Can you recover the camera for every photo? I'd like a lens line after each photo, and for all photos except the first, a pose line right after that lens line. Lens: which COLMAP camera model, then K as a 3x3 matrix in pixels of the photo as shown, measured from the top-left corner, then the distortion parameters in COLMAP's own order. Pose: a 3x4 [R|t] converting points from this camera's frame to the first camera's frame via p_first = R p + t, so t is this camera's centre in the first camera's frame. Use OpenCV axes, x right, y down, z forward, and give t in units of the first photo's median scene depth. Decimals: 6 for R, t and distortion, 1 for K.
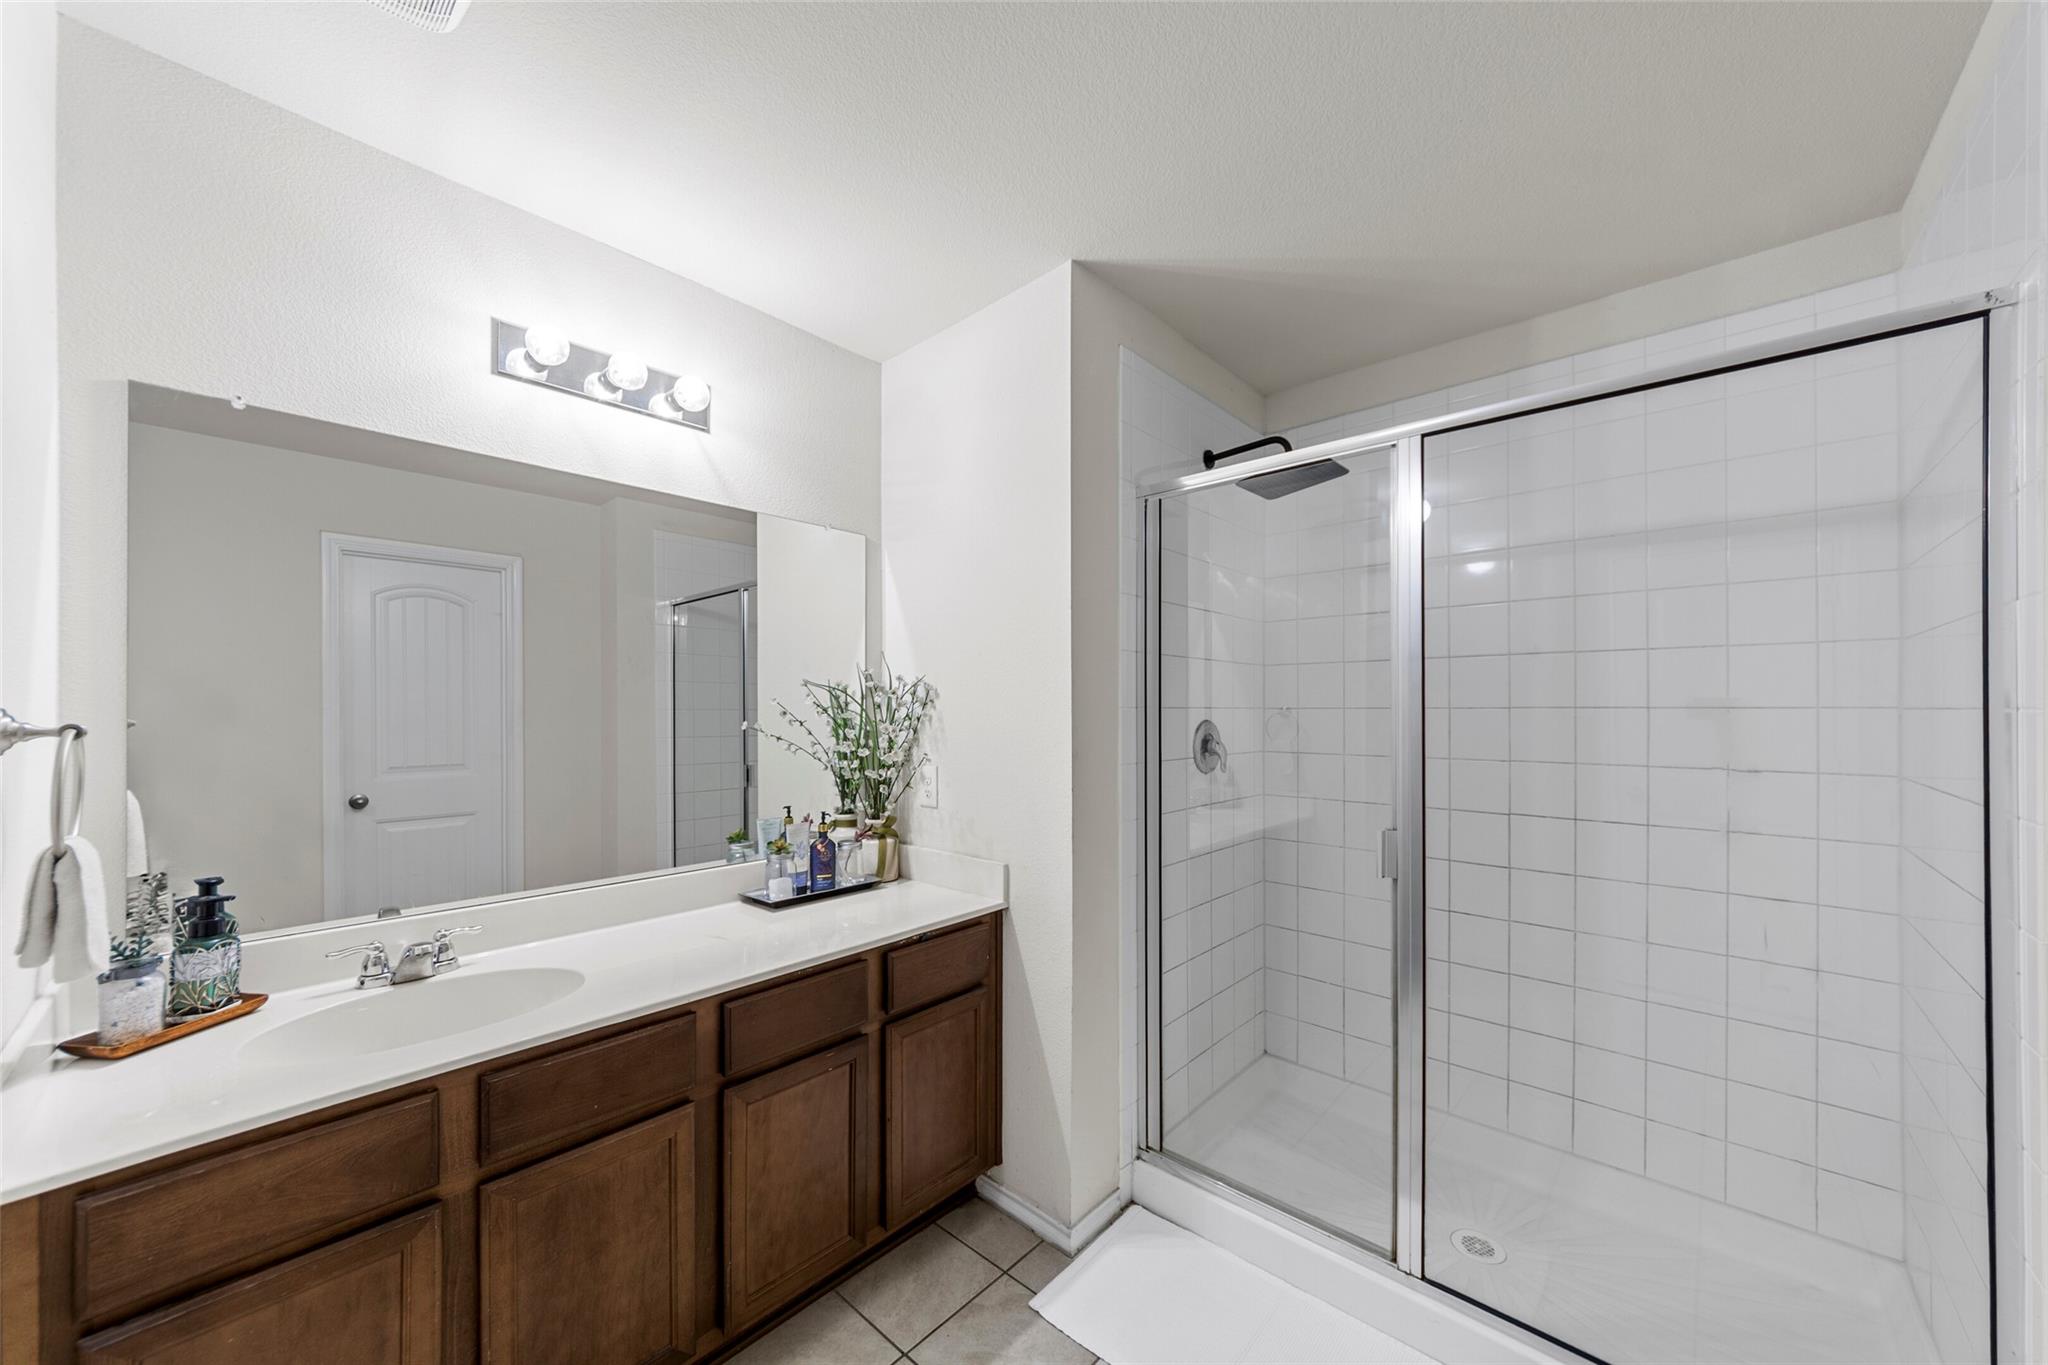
lens RADIAL K [[734.5, 0, 1024.4], [0, 734.5, 702.9], [0, 0, 1]] dist [0.001623, 0.000684]
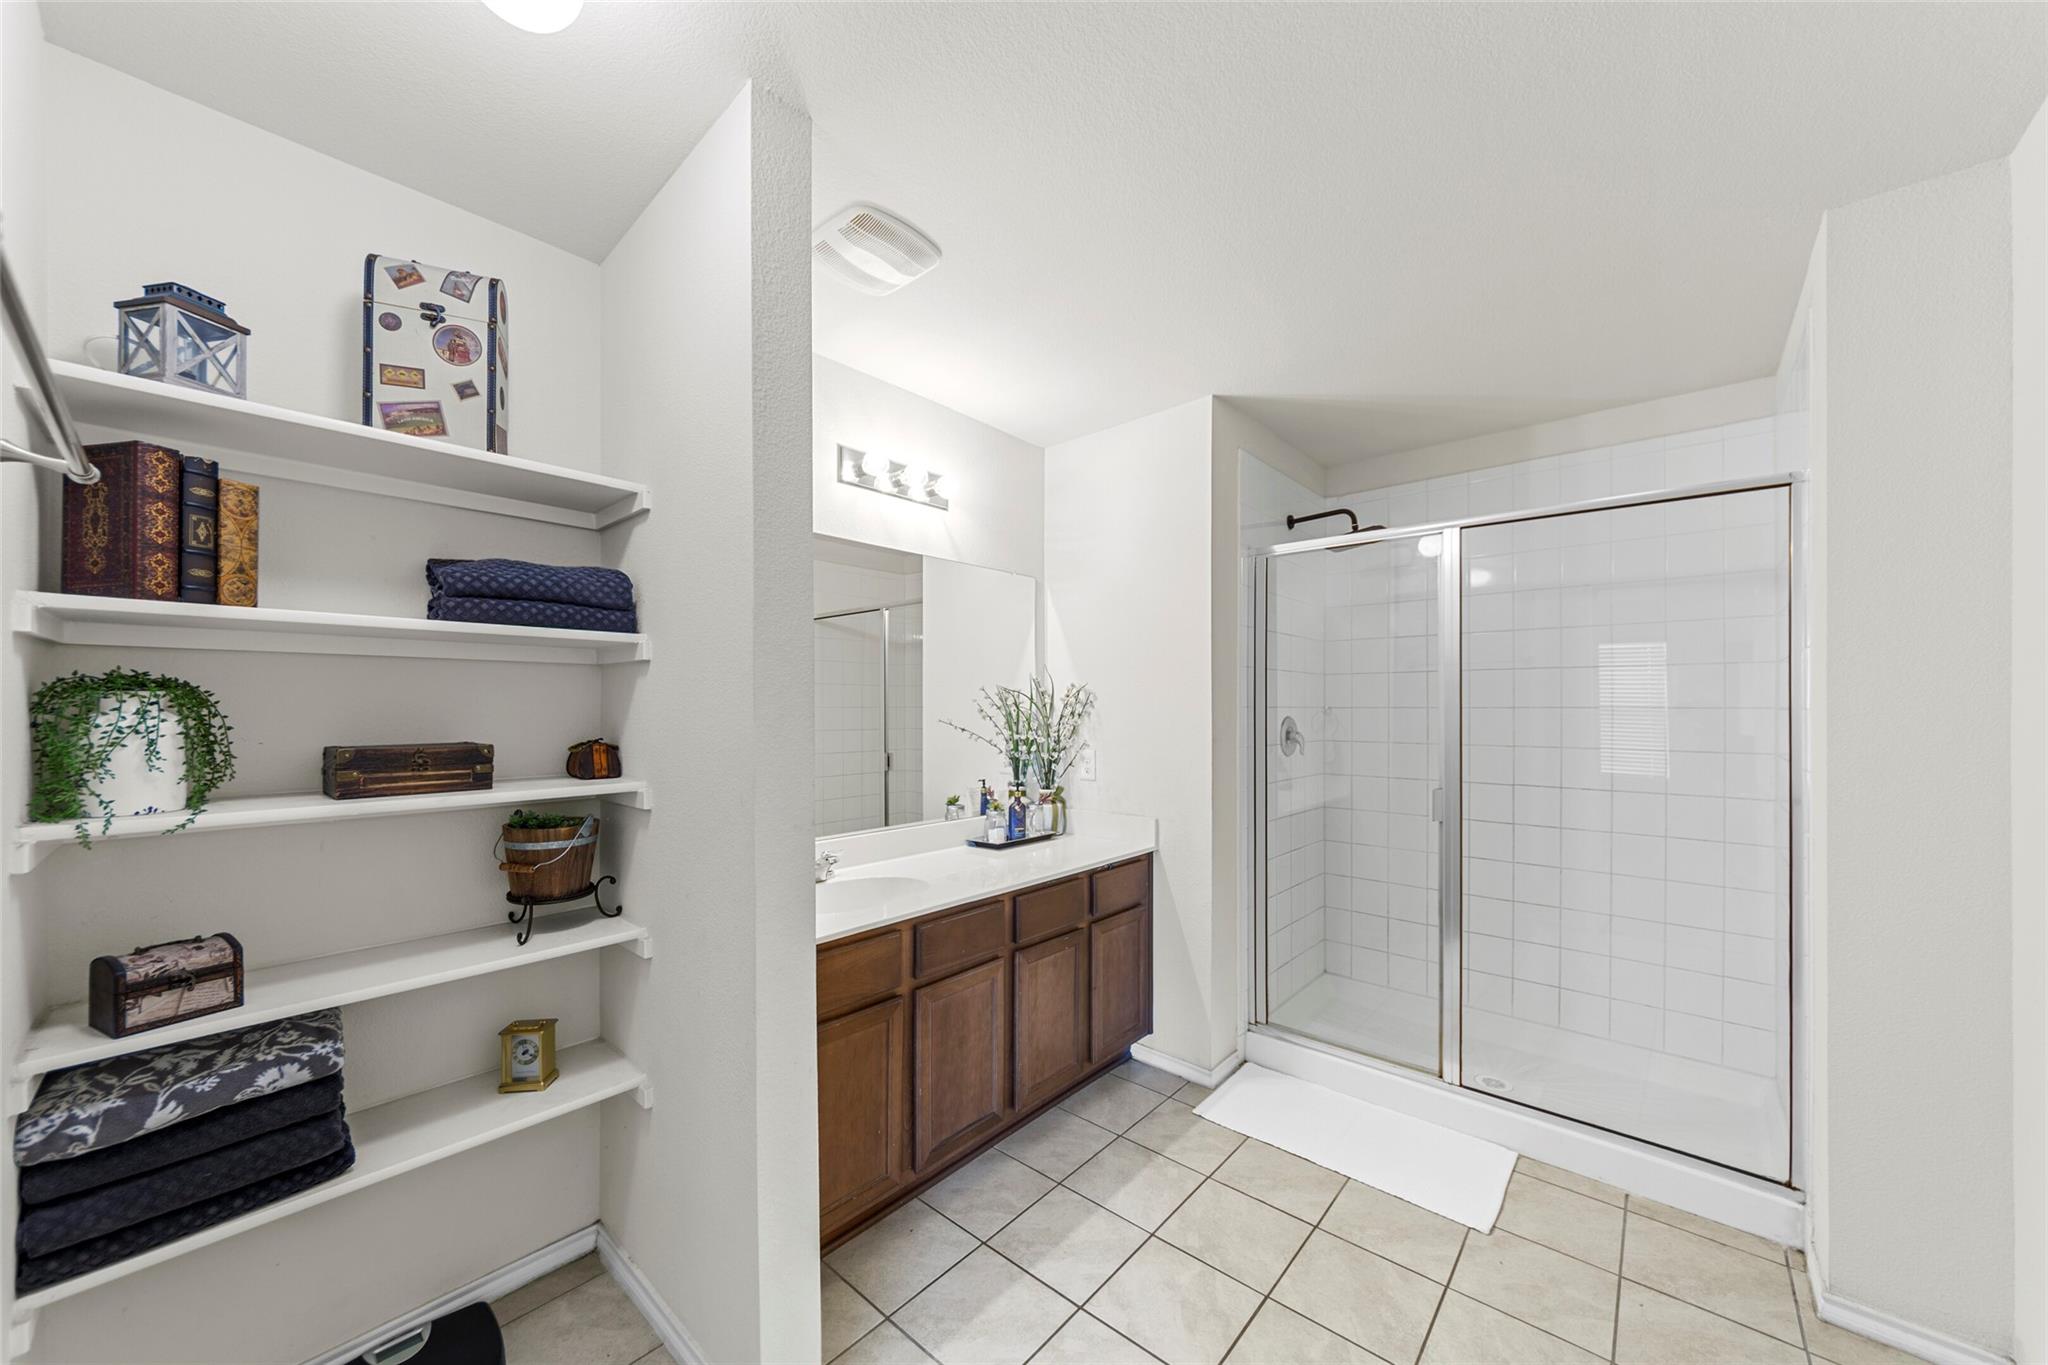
lens RADIAL K [[734.5, 0, 1018.1], [0, 734.5, 698.8], [0, 0, 1]] dist [0.001623, 0.000684]
pose [[0.999948, 0.002698, 0.009814, -0.309498], [-0.002662, 0.999990, -0.003668, -0.003201], [-0.009824, 0.003642, 0.999945, -0.405135]]
